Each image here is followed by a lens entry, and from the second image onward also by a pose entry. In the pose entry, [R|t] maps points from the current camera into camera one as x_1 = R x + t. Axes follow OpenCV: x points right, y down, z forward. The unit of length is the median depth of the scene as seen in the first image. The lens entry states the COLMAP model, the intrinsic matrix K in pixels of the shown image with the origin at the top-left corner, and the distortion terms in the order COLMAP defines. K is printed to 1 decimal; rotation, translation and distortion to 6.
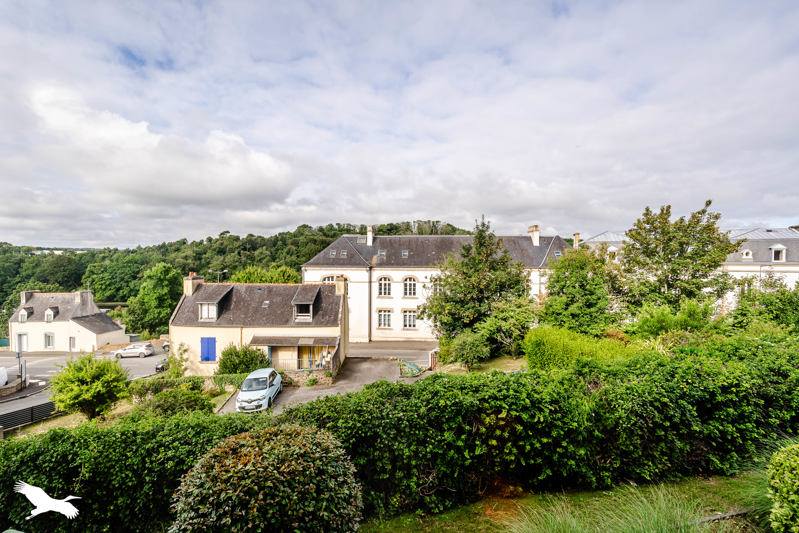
lens RADIAL K [[348.2, 0, 402.2], [0, 348.2, 269.4], [0, 0, 1]] dist [-0.000235, 0.000033]
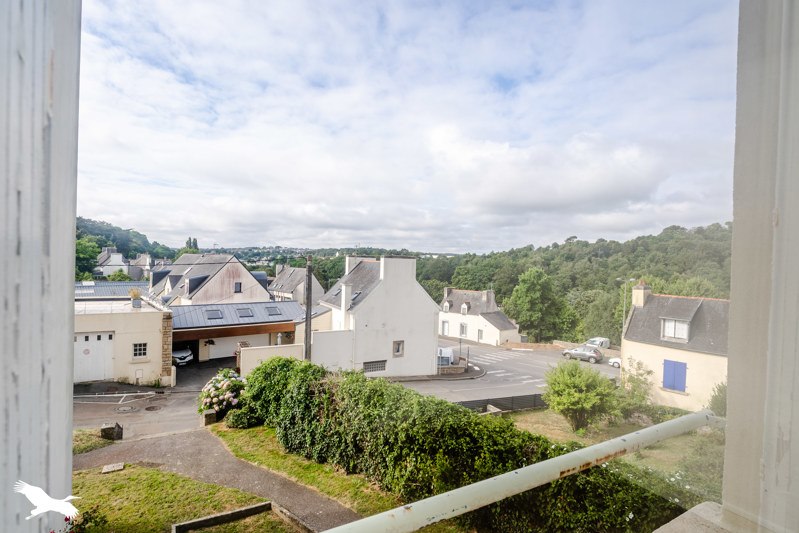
lens RADIAL K [[348.2, 0, 402.2], [0, 348.2, 269.4], [0, 0, 1]] dist [-0.000235, 0.000033]
pose [[0.740674, 0.035349, -0.670934, -0.229207], [-0.048506, 0.998822, -0.000923, 0.004793], [0.670112, 0.033228, 0.741516, -0.023793]]
